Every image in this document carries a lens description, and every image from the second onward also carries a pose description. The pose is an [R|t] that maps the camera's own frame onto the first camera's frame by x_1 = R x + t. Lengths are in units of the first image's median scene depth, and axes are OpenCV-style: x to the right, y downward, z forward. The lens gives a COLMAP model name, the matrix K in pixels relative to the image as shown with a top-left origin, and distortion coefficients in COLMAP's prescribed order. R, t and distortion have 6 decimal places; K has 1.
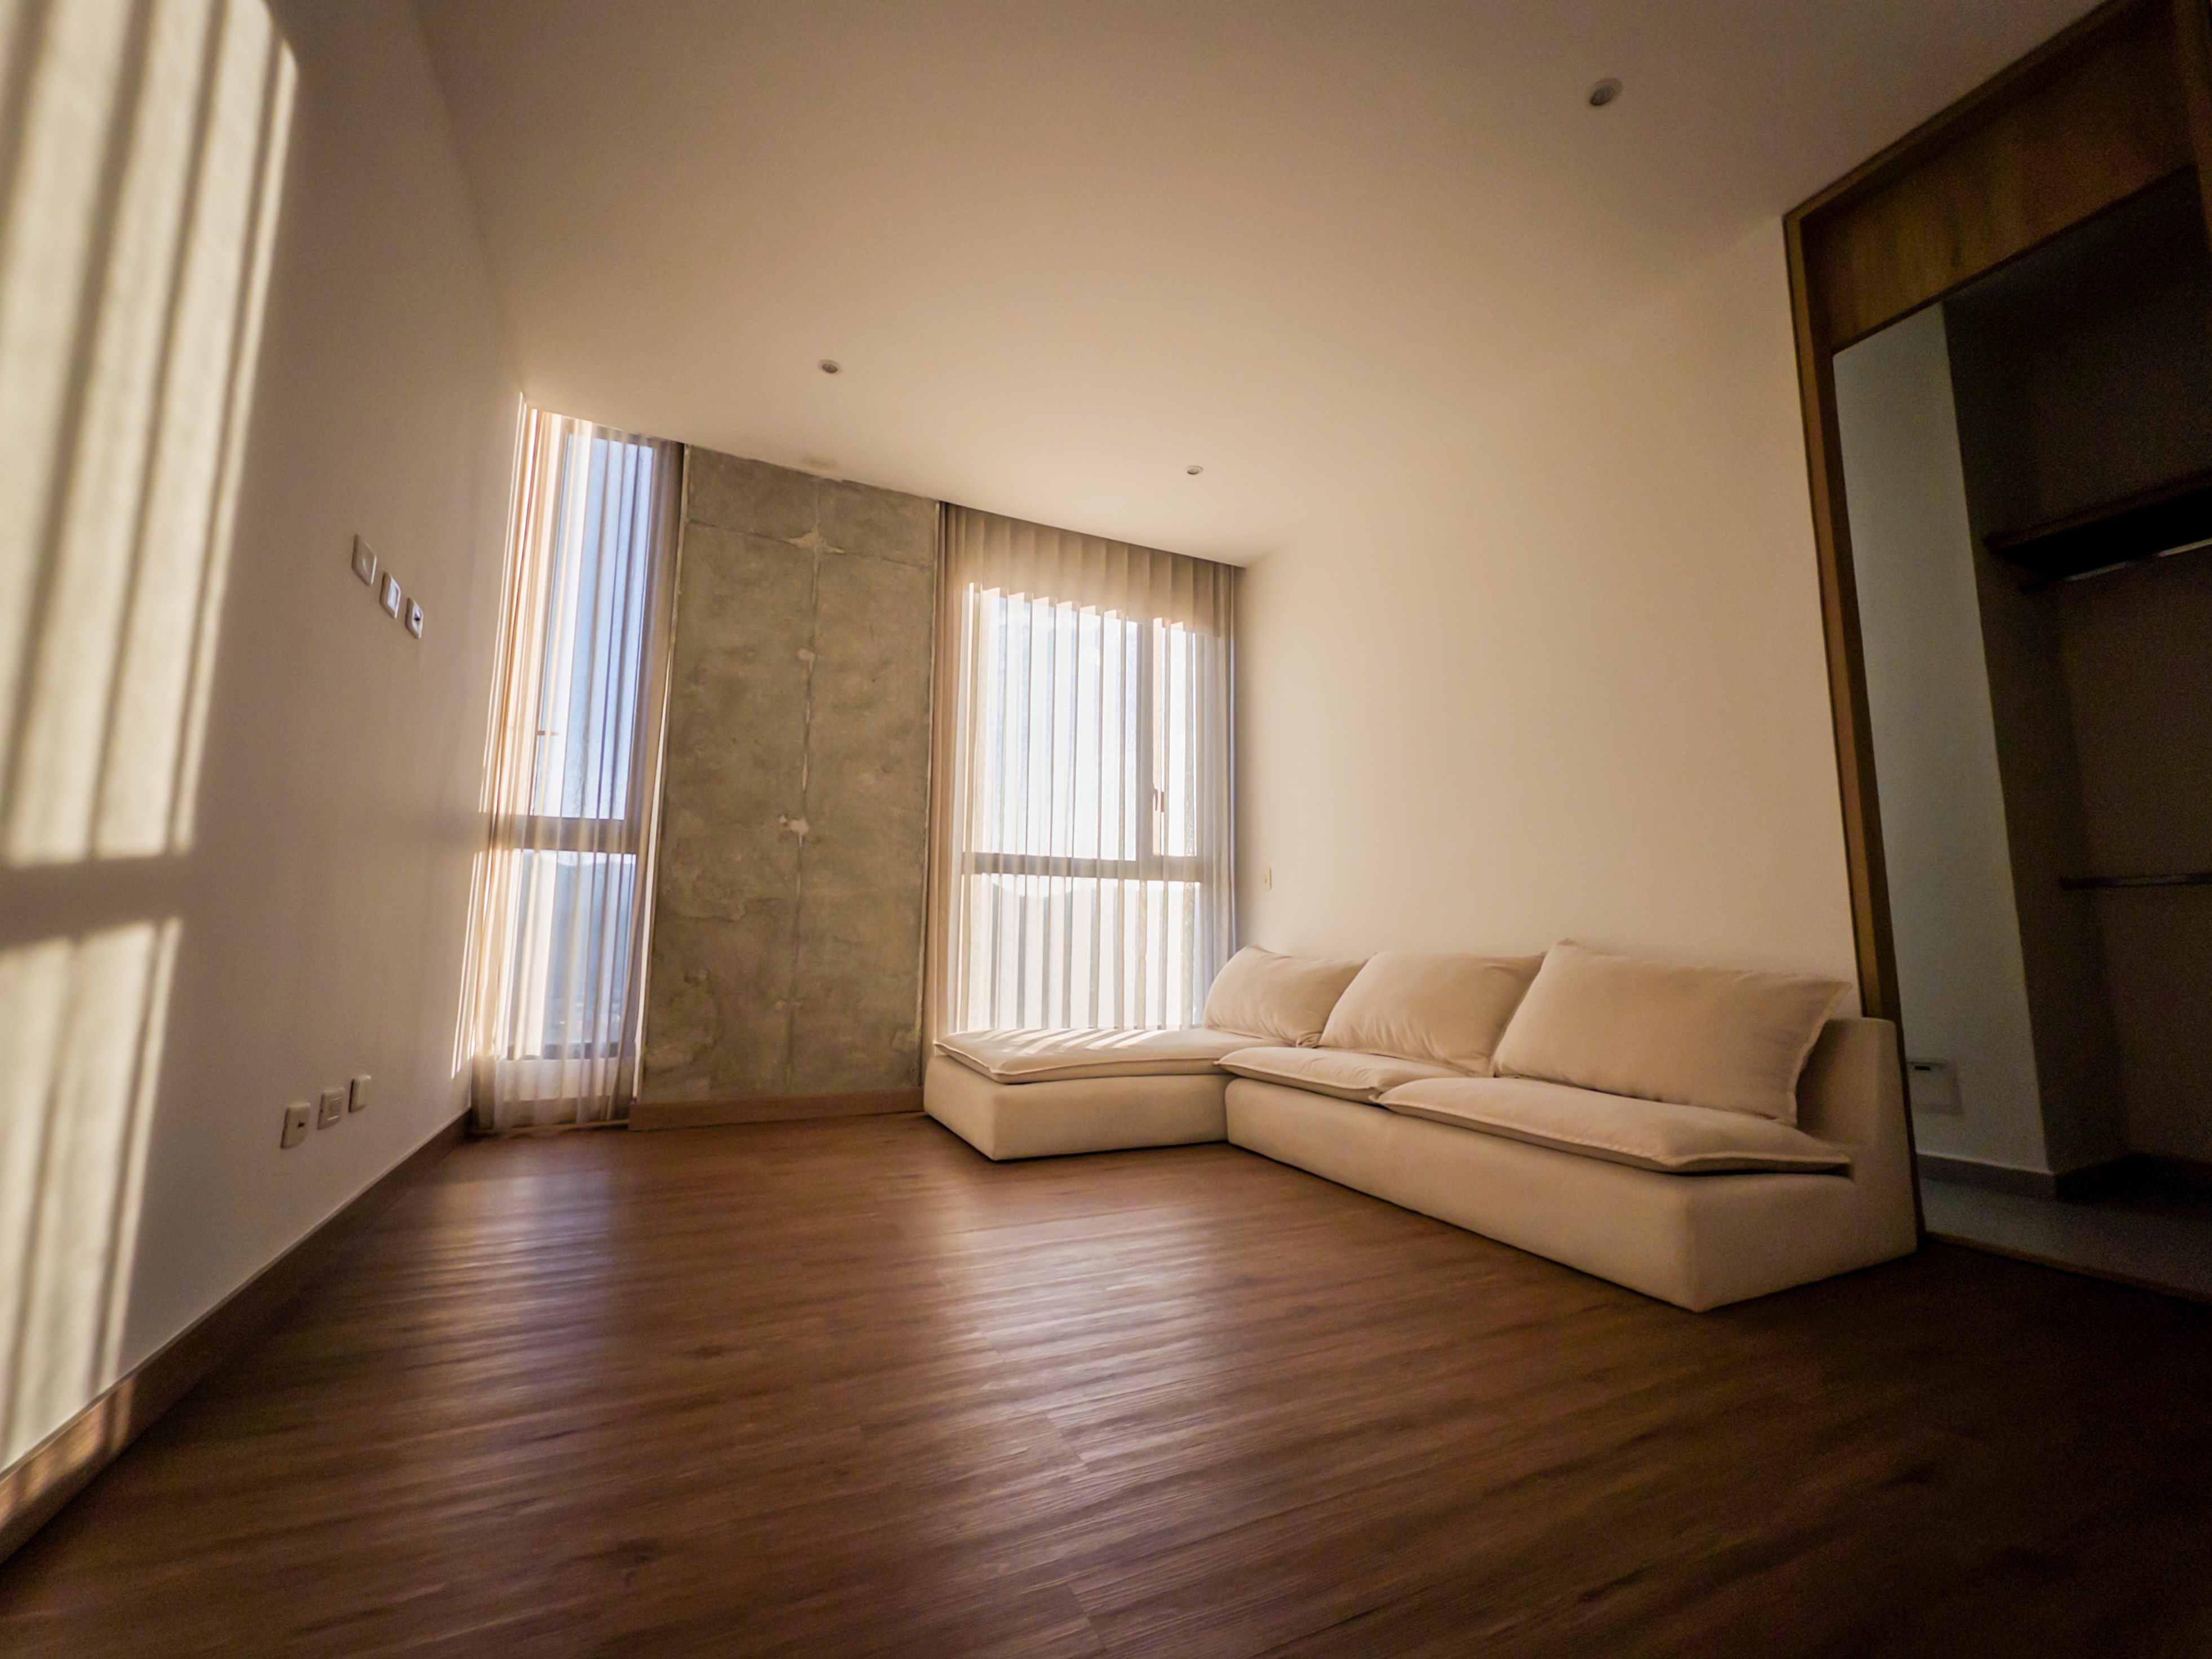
lens RADIAL K [[900.5, 0, 1106.0], [0, 900.5, 829.5], [0, 0, 1]] dist [-0.000321, -0.000123]
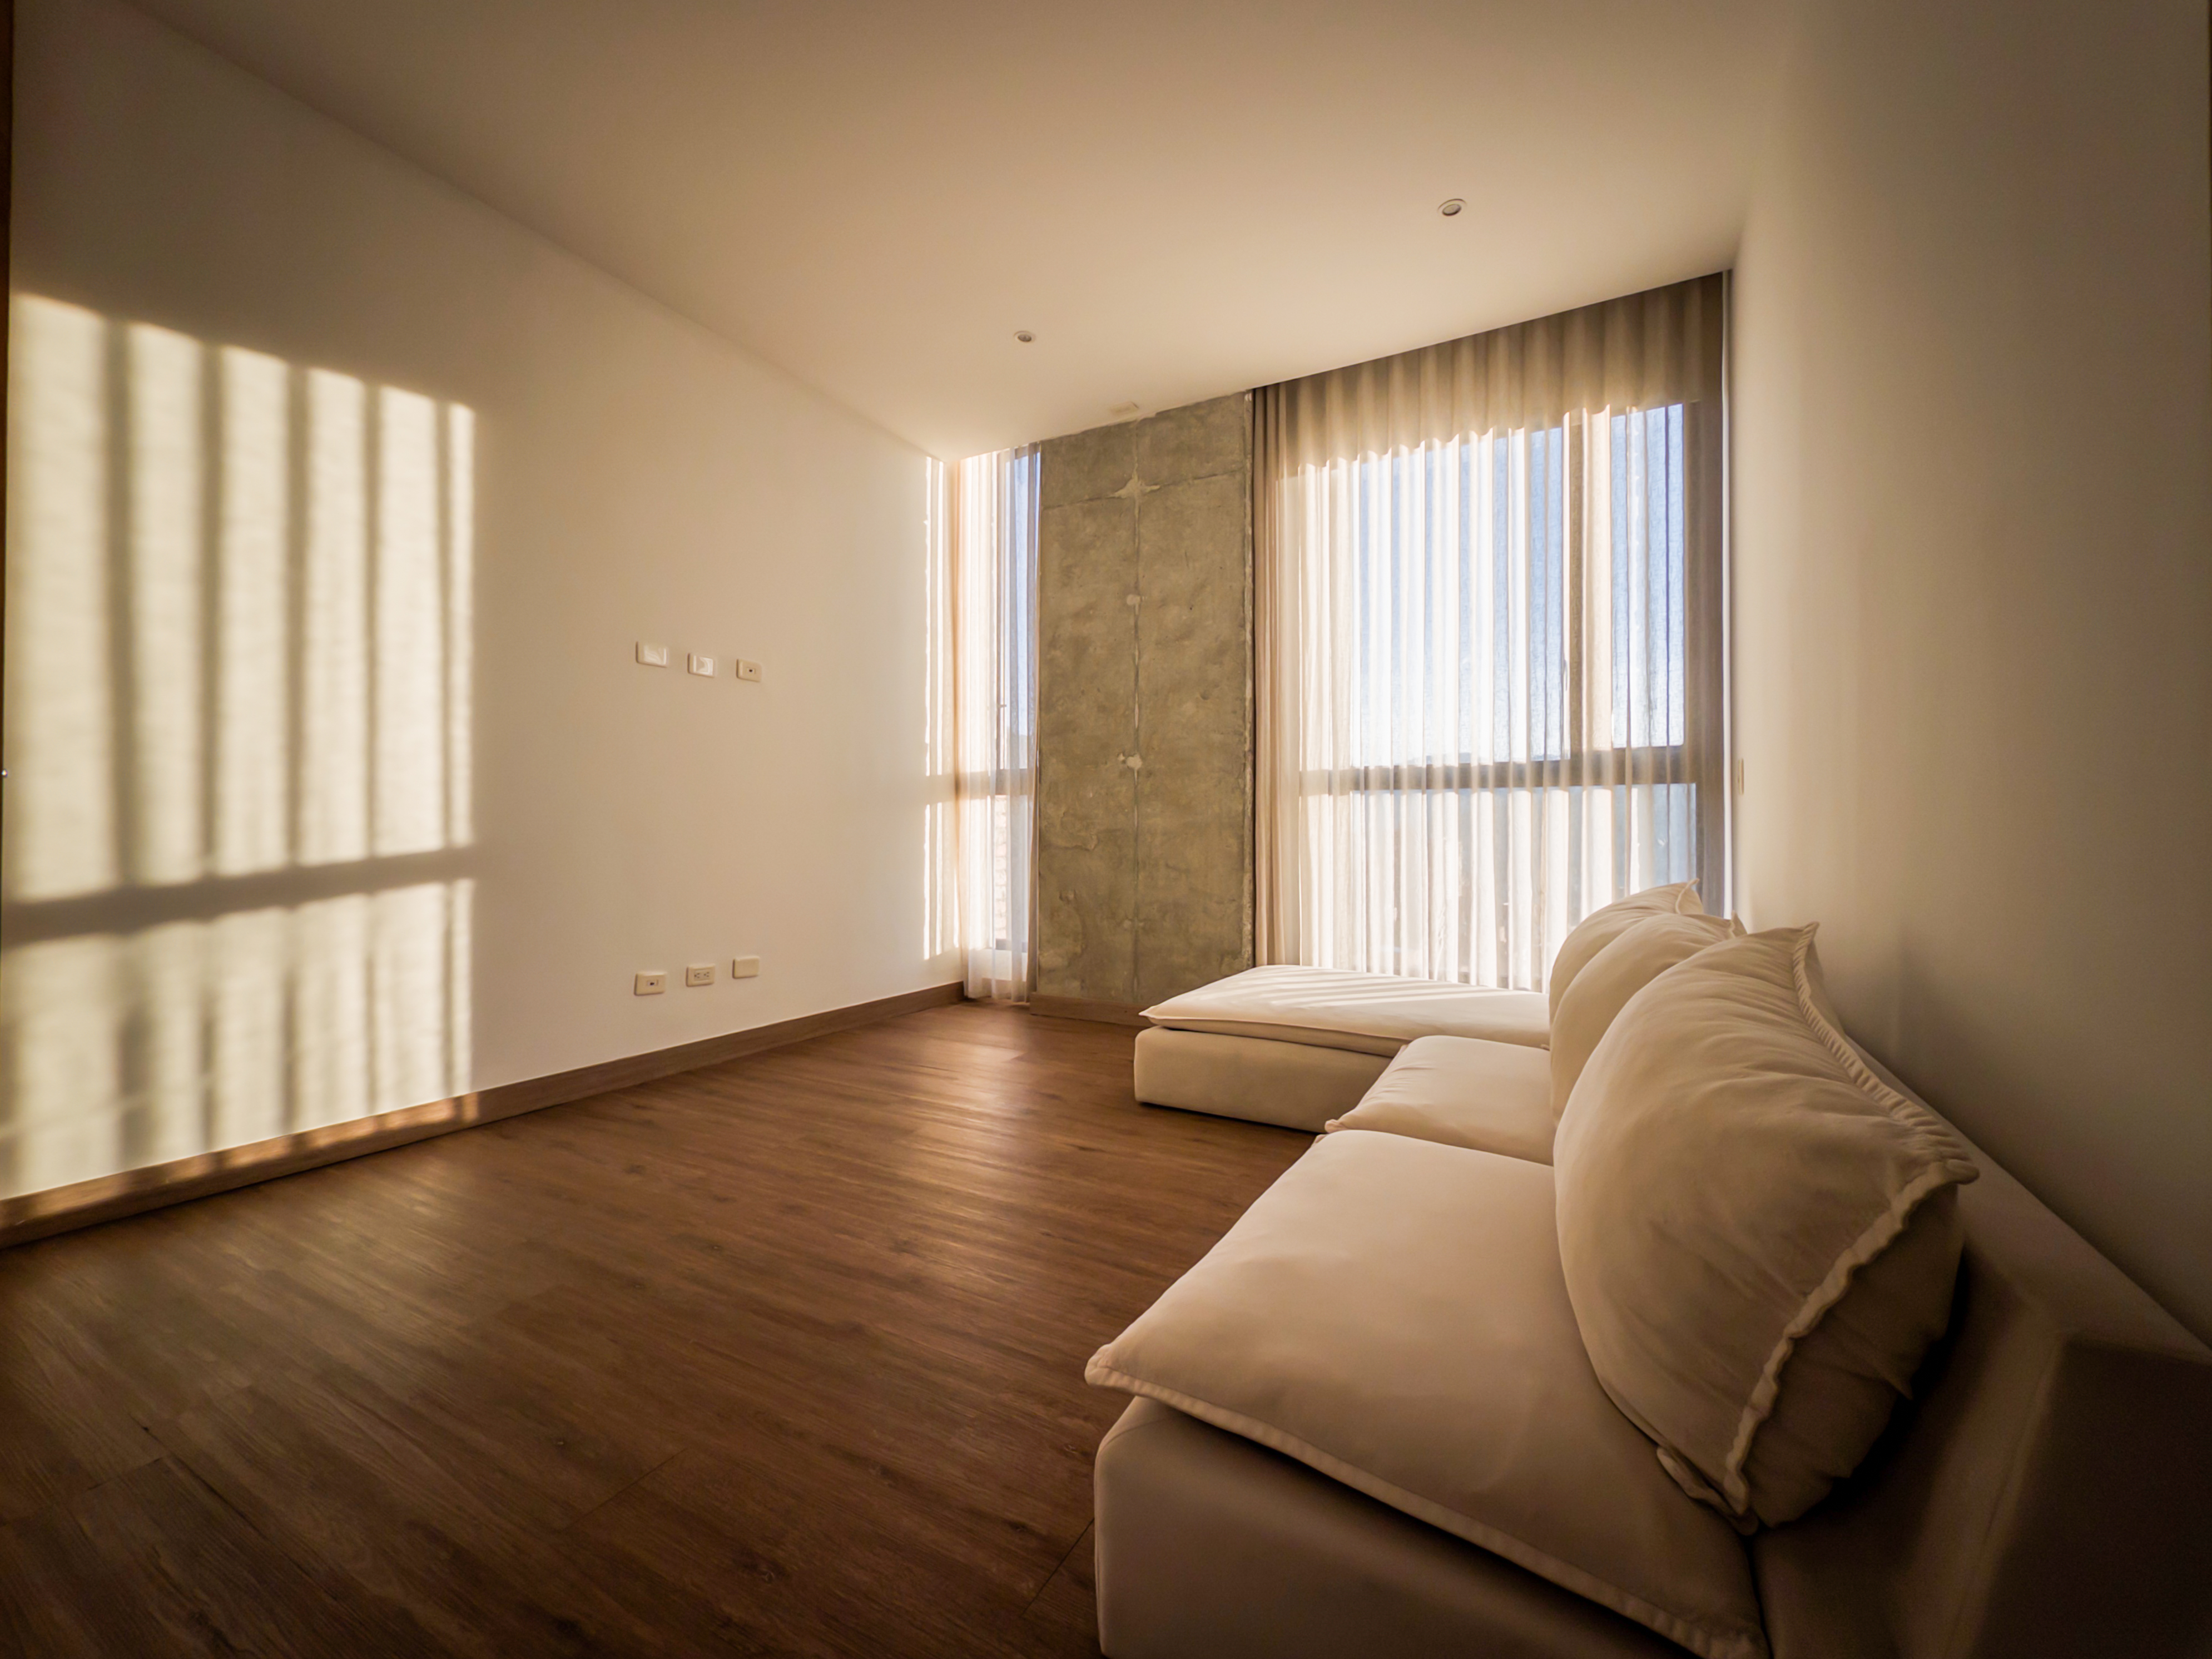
lens RADIAL K [[882.6, 0, 1106.1], [0, 882.6, 822.7], [0, 0, 1]] dist [-0.000248, -0.000209]
pose [[0.591521, -0.017564, -0.806098, 0.491426], [0.108440, 0.992412, 0.057951, 0.003466], [0.798964, -0.121693, 0.588937, 0.336024]]
